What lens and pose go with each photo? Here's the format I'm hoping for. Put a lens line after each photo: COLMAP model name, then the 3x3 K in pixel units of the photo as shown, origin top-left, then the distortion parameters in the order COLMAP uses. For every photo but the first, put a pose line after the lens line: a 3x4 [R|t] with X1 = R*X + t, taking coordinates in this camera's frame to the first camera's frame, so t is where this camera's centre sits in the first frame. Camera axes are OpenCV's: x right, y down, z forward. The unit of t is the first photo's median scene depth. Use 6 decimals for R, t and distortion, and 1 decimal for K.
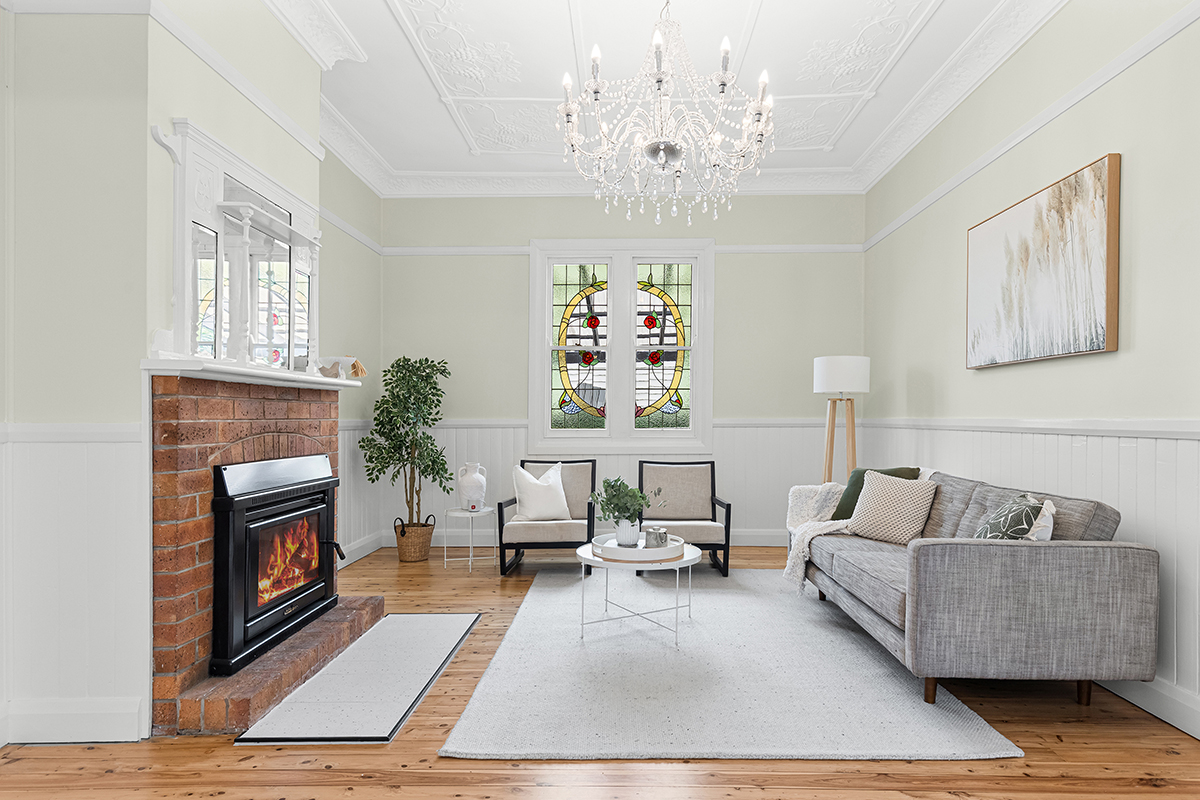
lens RADIAL K [[697.1, 0, 597.6], [0, 697.1, 423.1], [0, 0, 1]] dist [0.011707, 0.001737]
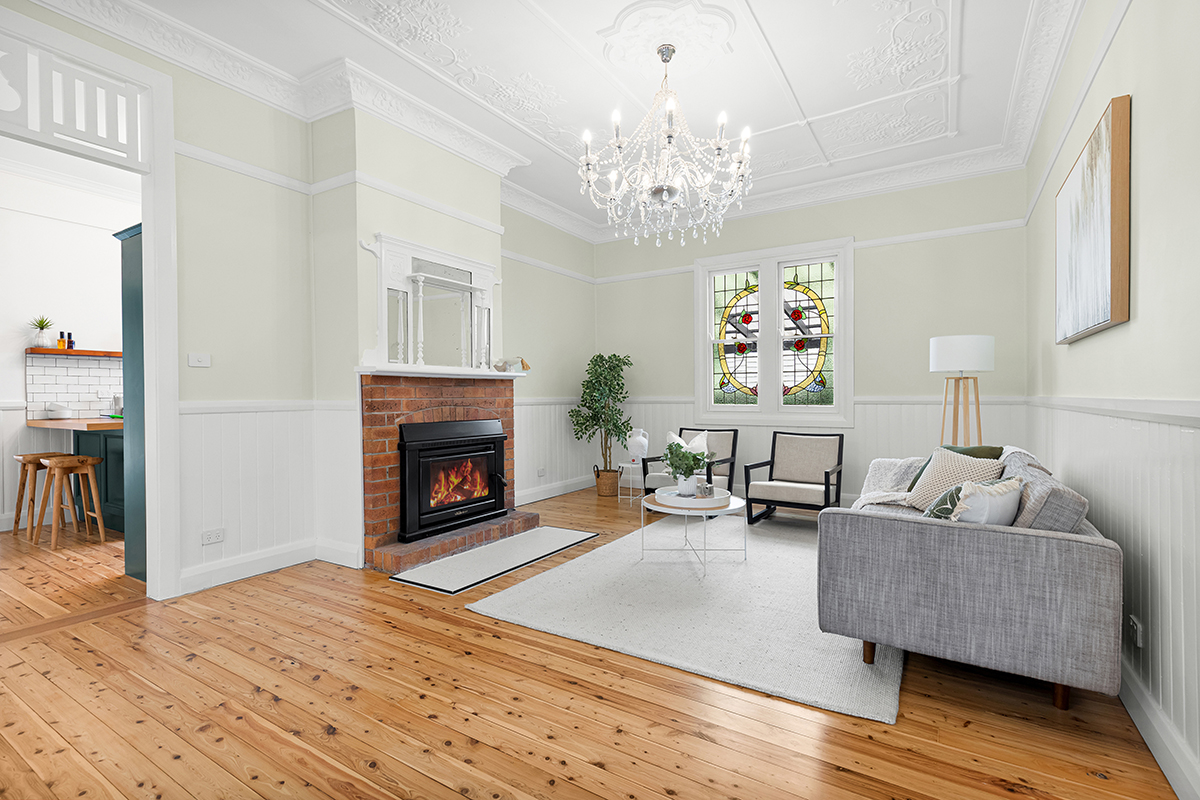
lens RADIAL K [[526.0, 0, 570.0], [0, 526.0, 404.5], [0, 0, 1]] dist [0.013620, -0.000107]
pose [[0.858740, 0.007141, -0.512362, 0.394927], [-0.002039, 0.999943, 0.010519, -0.003355], [0.512407, -0.007989, 0.858705, 0.056554]]
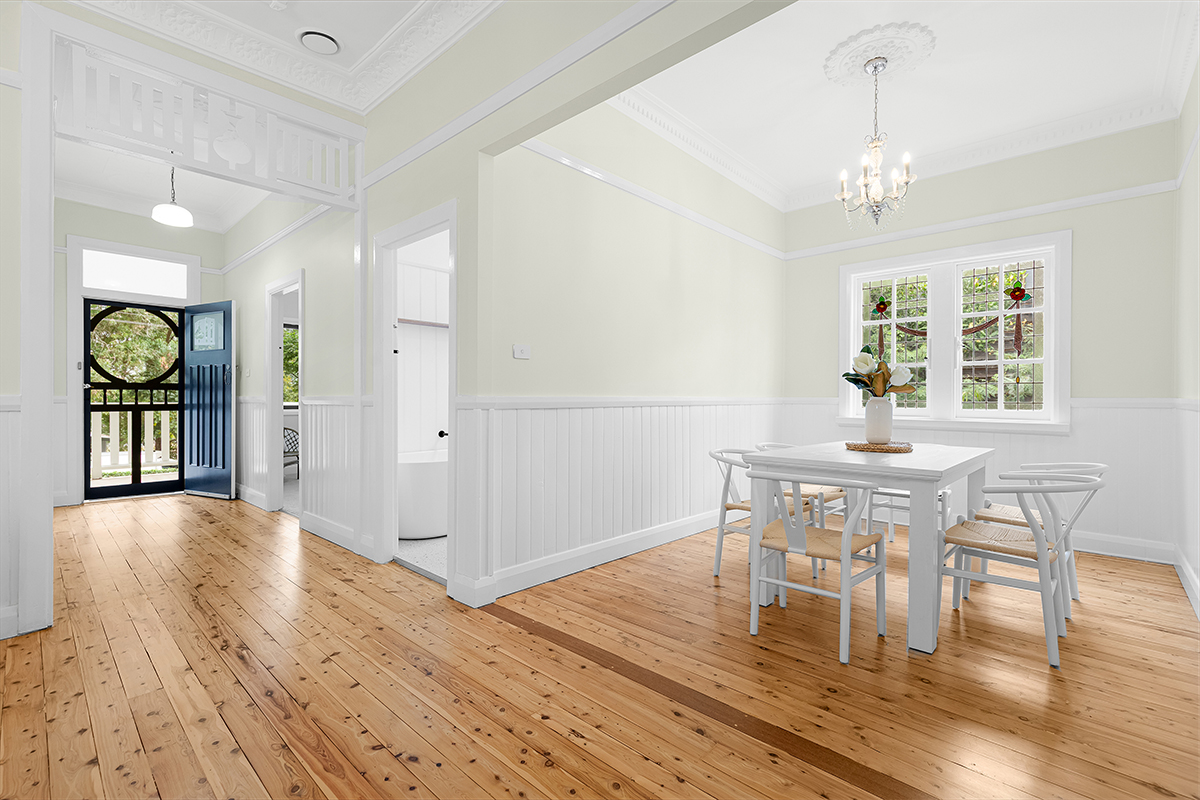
lens RADIAL K [[557.7, 0, 580.7], [0, 557.7, 395.3], [0, 0, 1]] dist [0.014426, 0.000108]
pose [[-0.736797, 0.004088, 0.676102, -0.439480], [0.005856, 0.999983, 0.000335, 0.001793], [-0.676089, 0.004206, -0.736808, 0.527423]]
